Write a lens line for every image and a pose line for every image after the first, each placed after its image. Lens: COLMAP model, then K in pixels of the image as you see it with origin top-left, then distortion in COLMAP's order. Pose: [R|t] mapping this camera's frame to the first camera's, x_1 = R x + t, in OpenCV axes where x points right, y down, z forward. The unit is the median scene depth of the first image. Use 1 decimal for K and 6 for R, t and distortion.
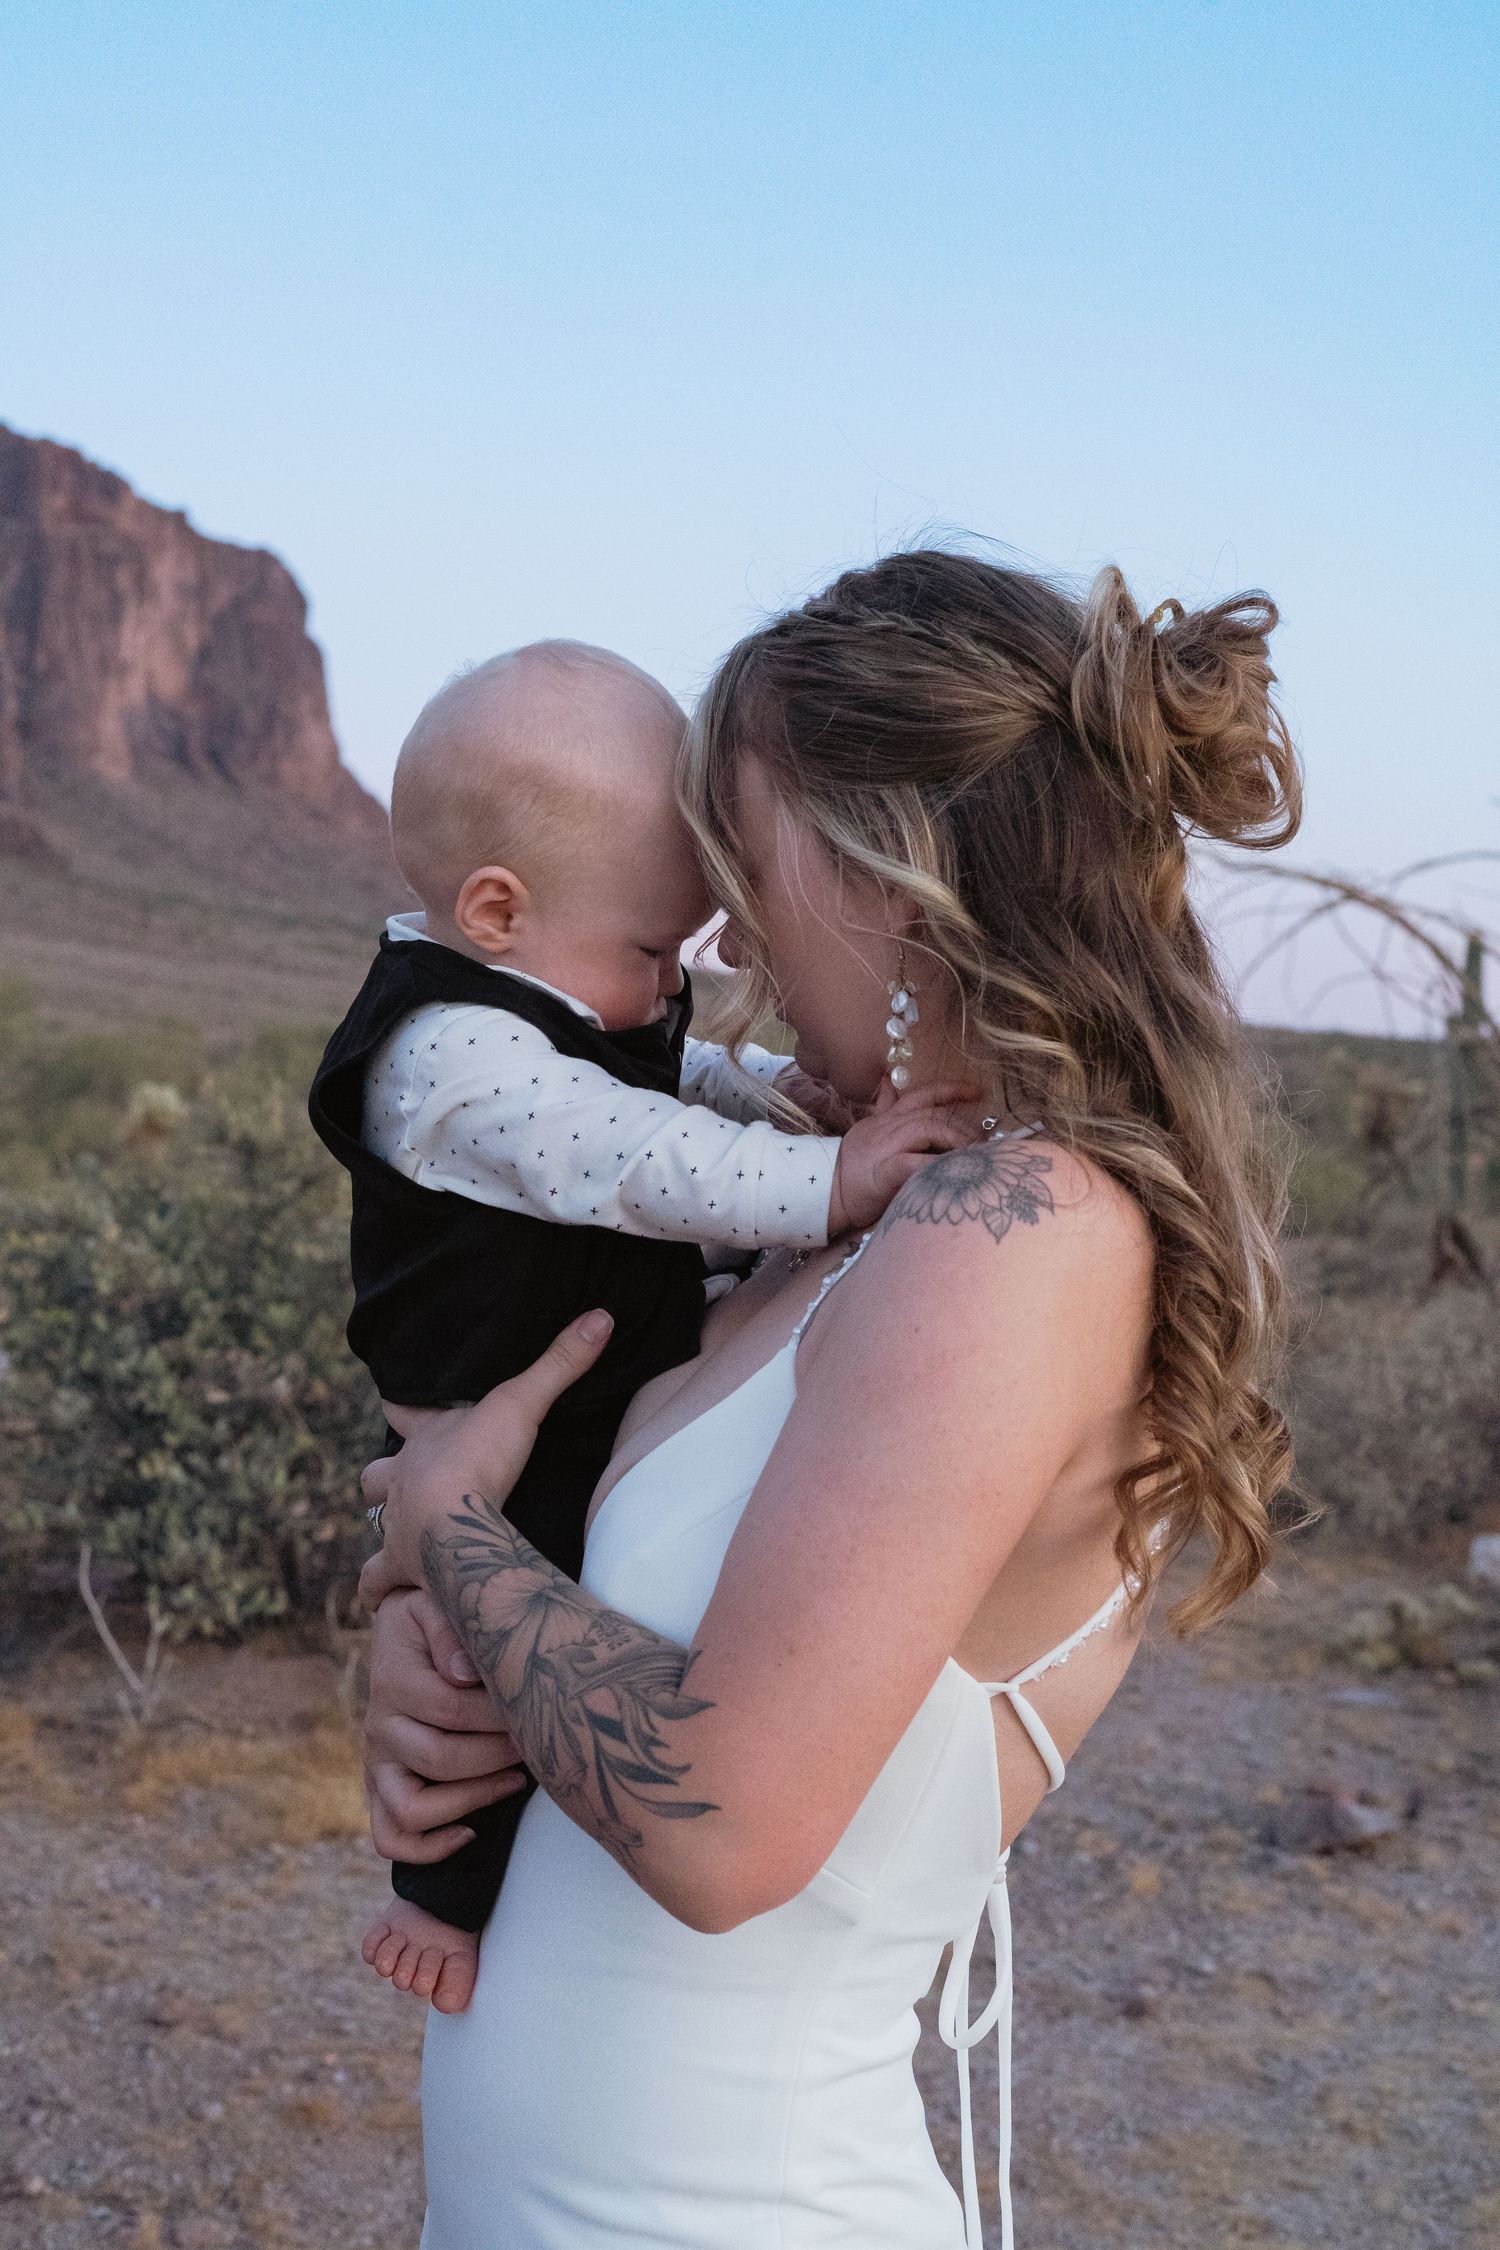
lens RADIAL K [[3202.0, 0, 750.0], [0, 3202.0, 1125.0], [0, 0, 1]] dist [-0.020227, -0.014948]
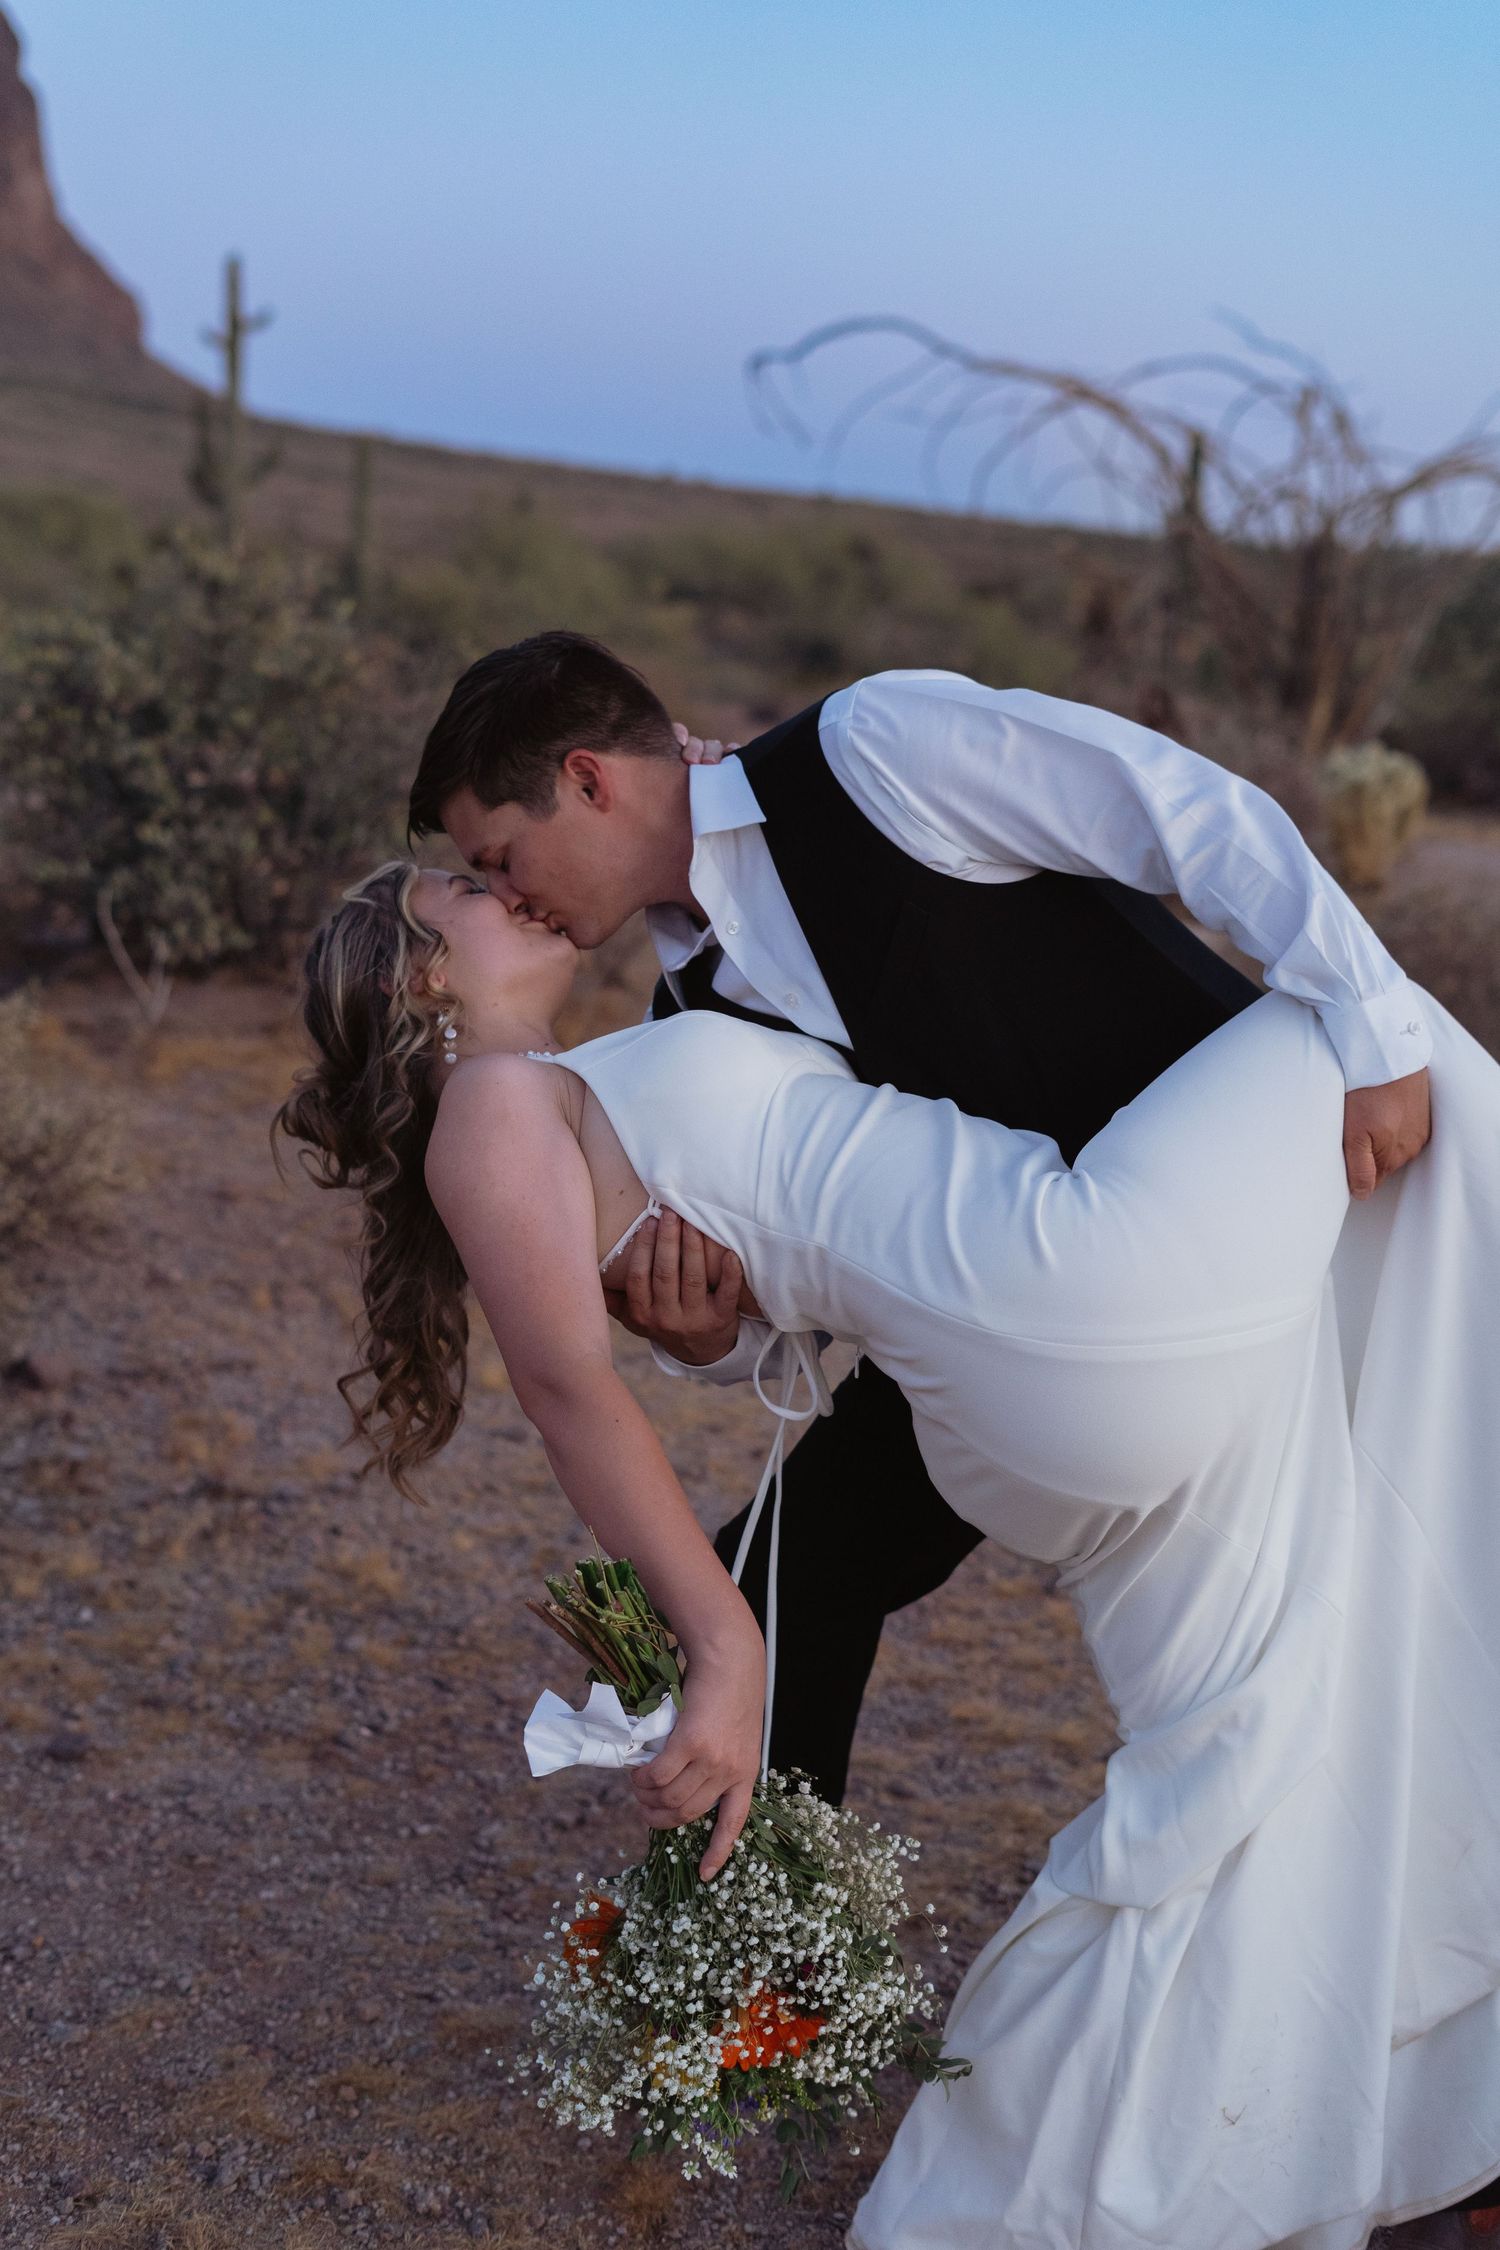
lens RADIAL K [[3202.0, 0, 750.0], [0, 3202.0, 1125.0], [0, 0, 1]] dist [-0.020227, -0.014948]
pose [[0.995897, 0.011992, 0.089691, -0.058184], [-0.026095, 0.987132, 0.157766, 0.013094], [-0.086645, -0.159459, 0.983395, -0.299598]]
